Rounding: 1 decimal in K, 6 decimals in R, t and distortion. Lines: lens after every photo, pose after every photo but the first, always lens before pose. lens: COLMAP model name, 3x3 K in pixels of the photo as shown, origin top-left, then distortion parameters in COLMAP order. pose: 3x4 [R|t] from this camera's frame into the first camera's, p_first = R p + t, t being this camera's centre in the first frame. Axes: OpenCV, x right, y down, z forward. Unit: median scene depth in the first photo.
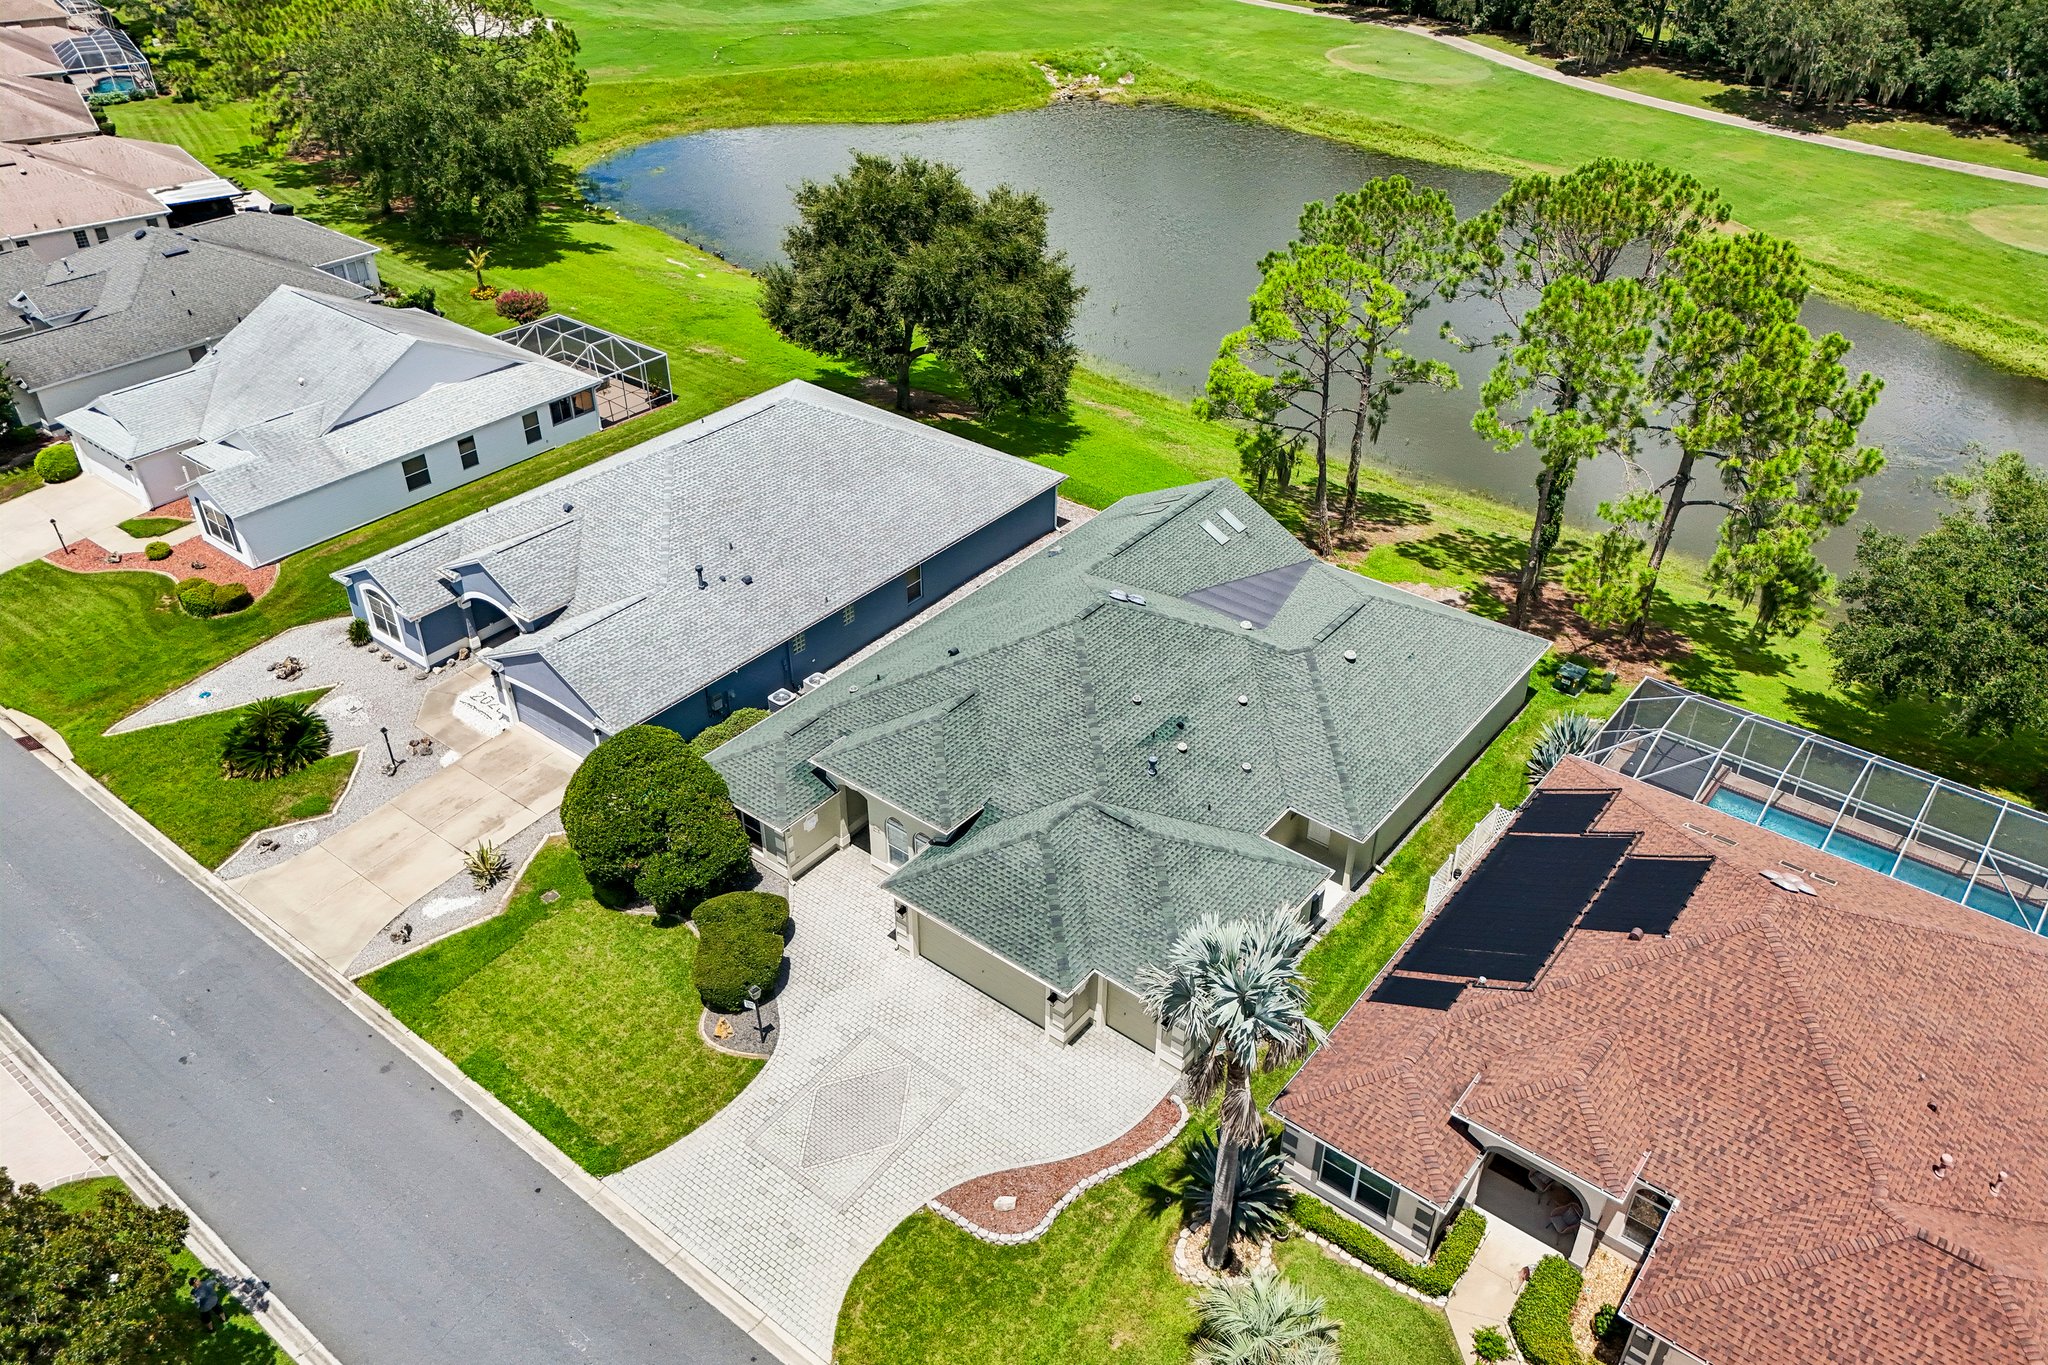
lens RADIAL K [[1503.6, 0, 1024.0], [0, 1503.6, 682.5], [0, 0, 1]] dist [0.065176, -0.056283]
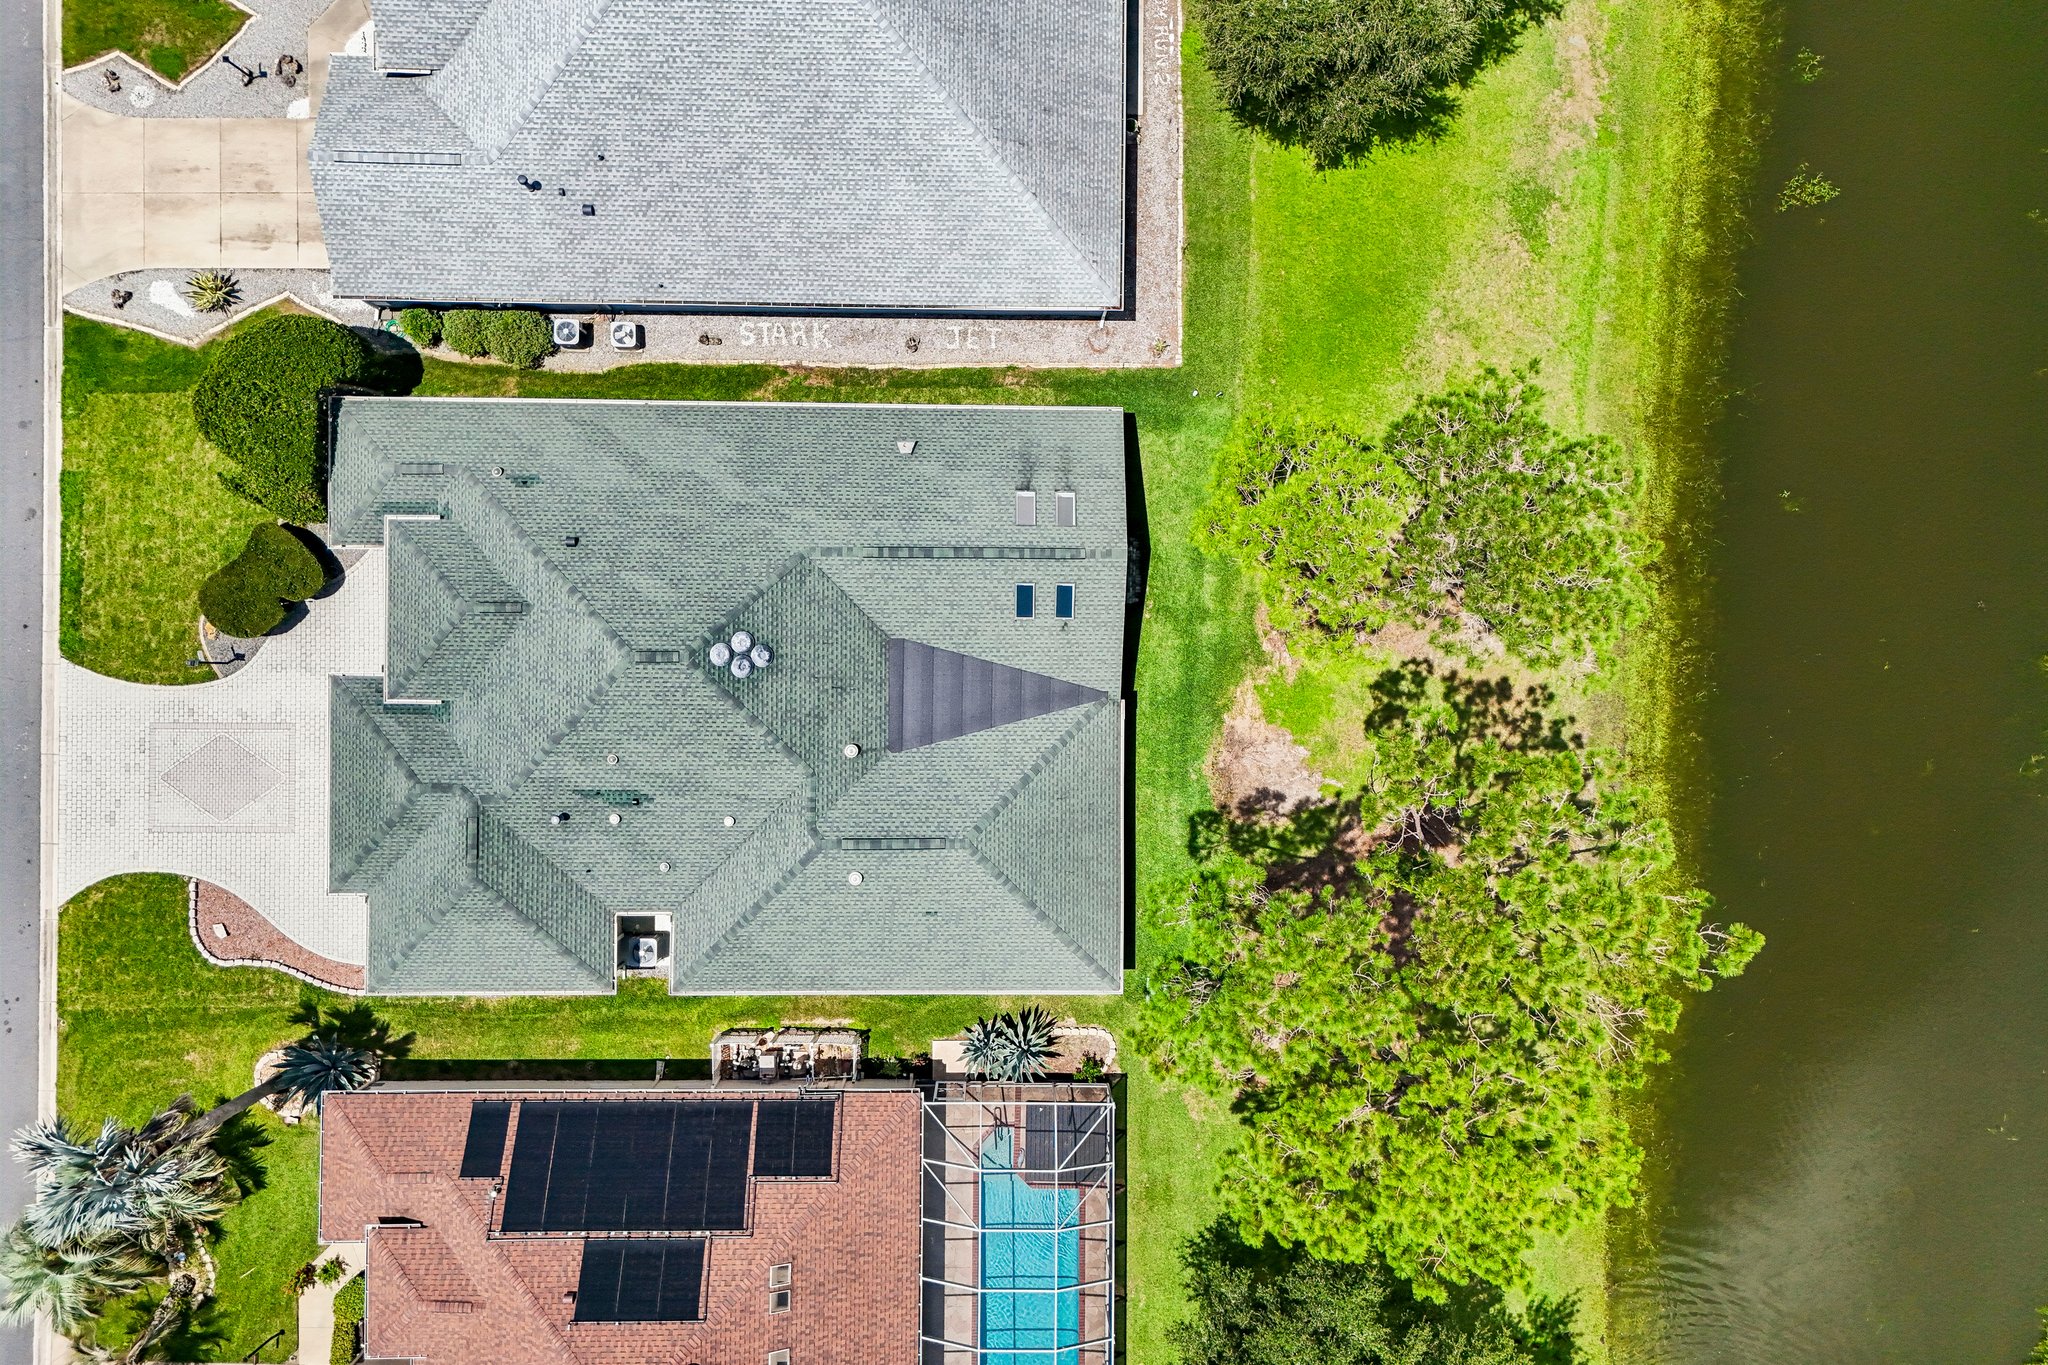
lens RADIAL K [[1475.3, 0, 1024.6], [0, 1475.3, 671.9], [0, 0, 1]] dist [0.075238, -0.064435]
pose [[0.617234, 0.786712, 0.010325, 0.182720], [-0.457440, 0.348157, 0.818251, -0.897474], [0.640134, -0.509775, 0.574768, 0.651224]]
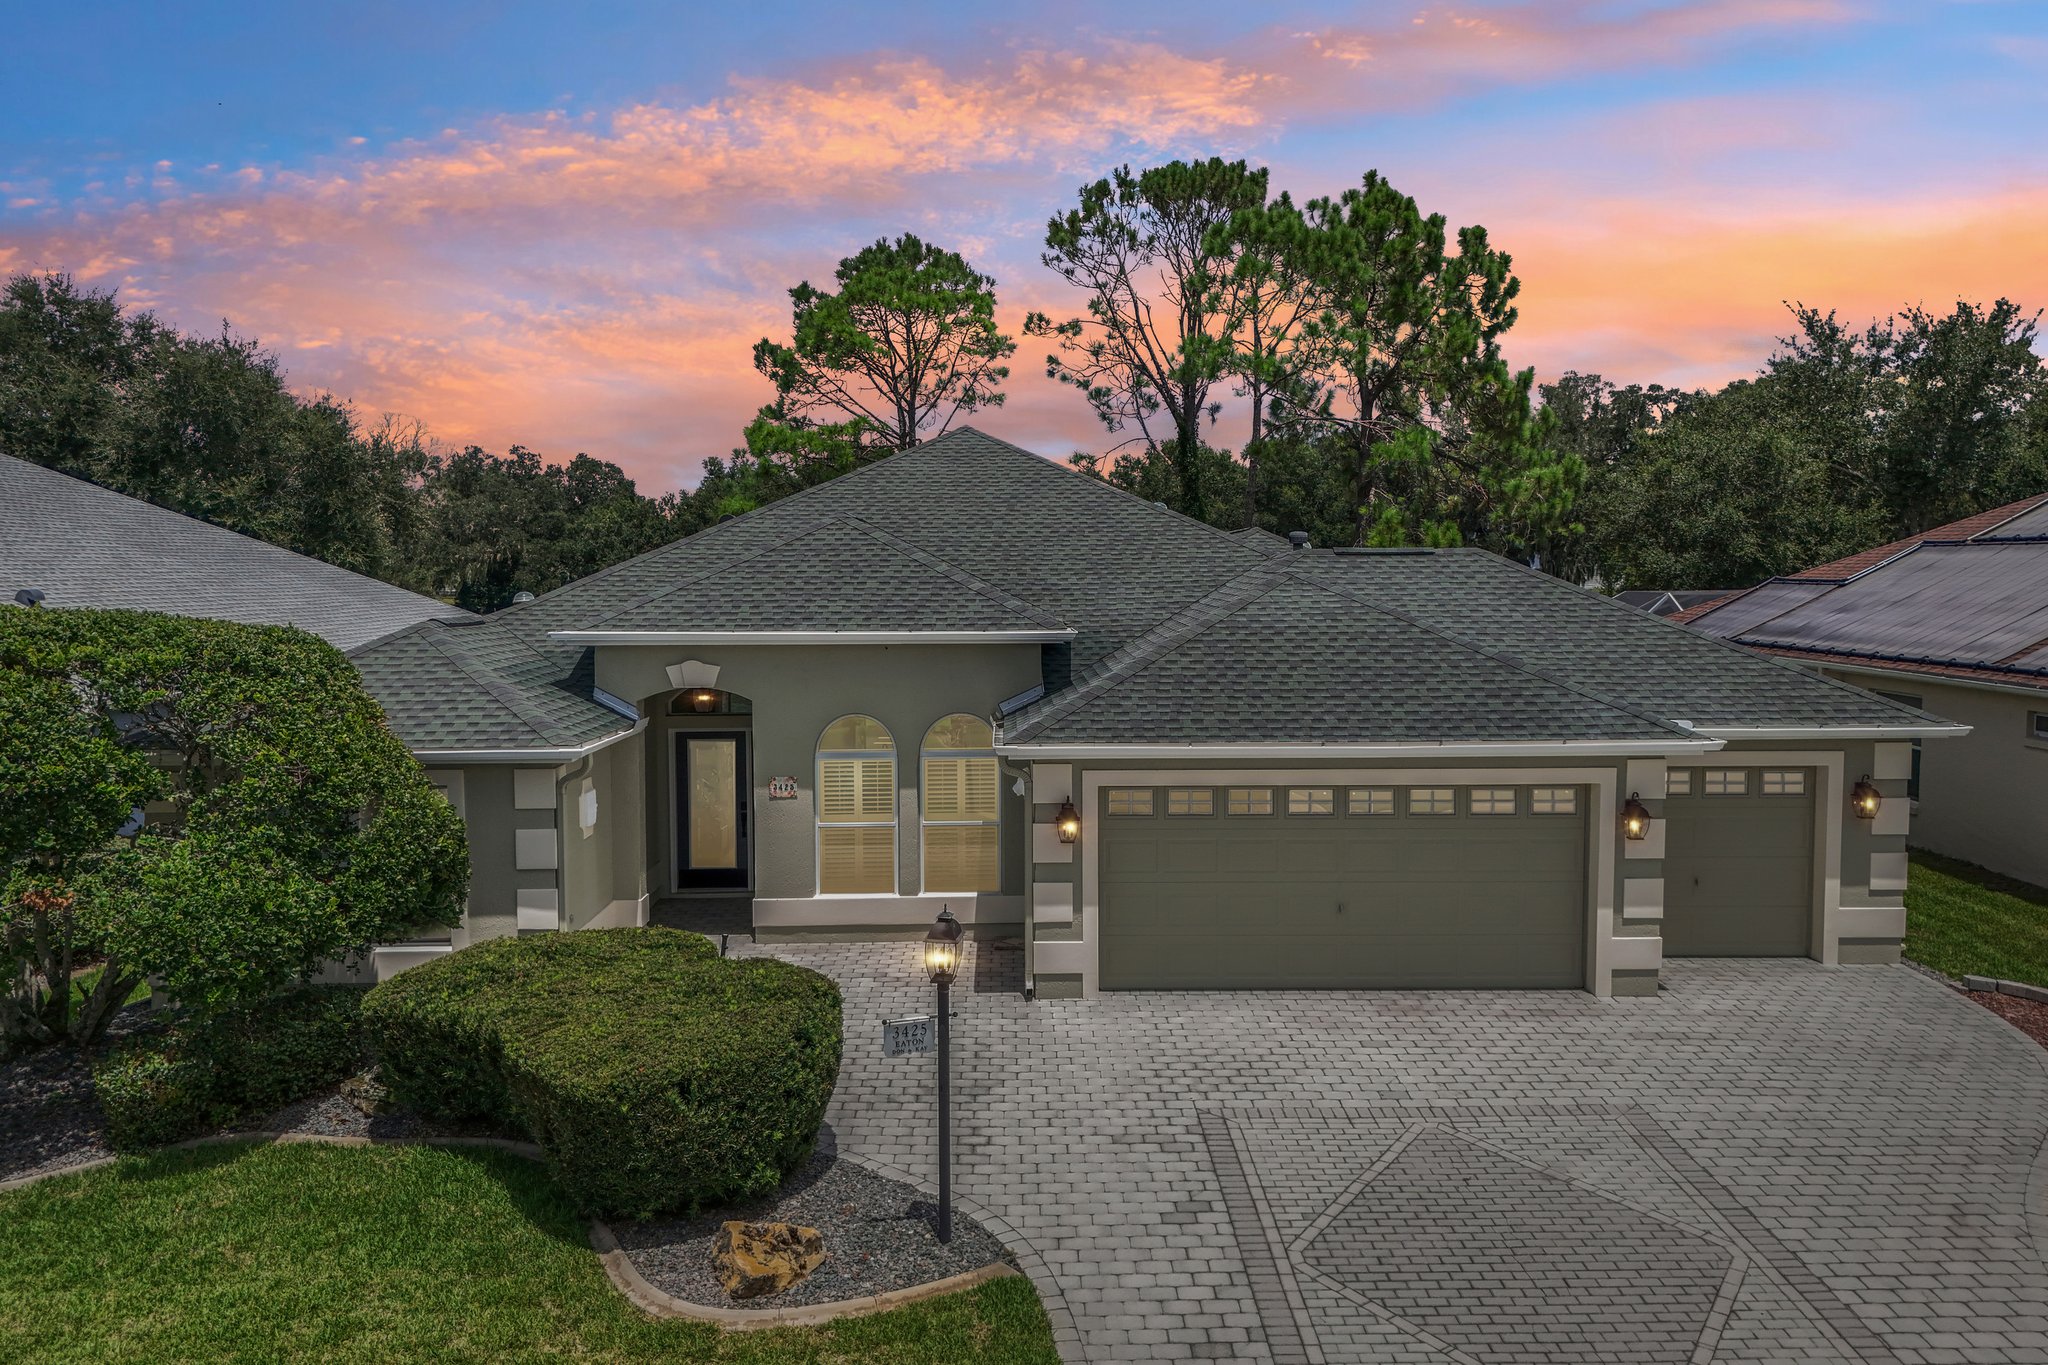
lens RADIAL K [[1503.6, 0, 1024.0], [0, 1503.6, 682.5], [0, 0, 1]] dist [0.065176, -0.056283]
pose [[0.776090, -0.050990, 0.628557, -0.278566], [0.360373, 0.853805, -0.375697, 0.231963], [-0.517509, 0.518090, 0.681005, 0.706591]]
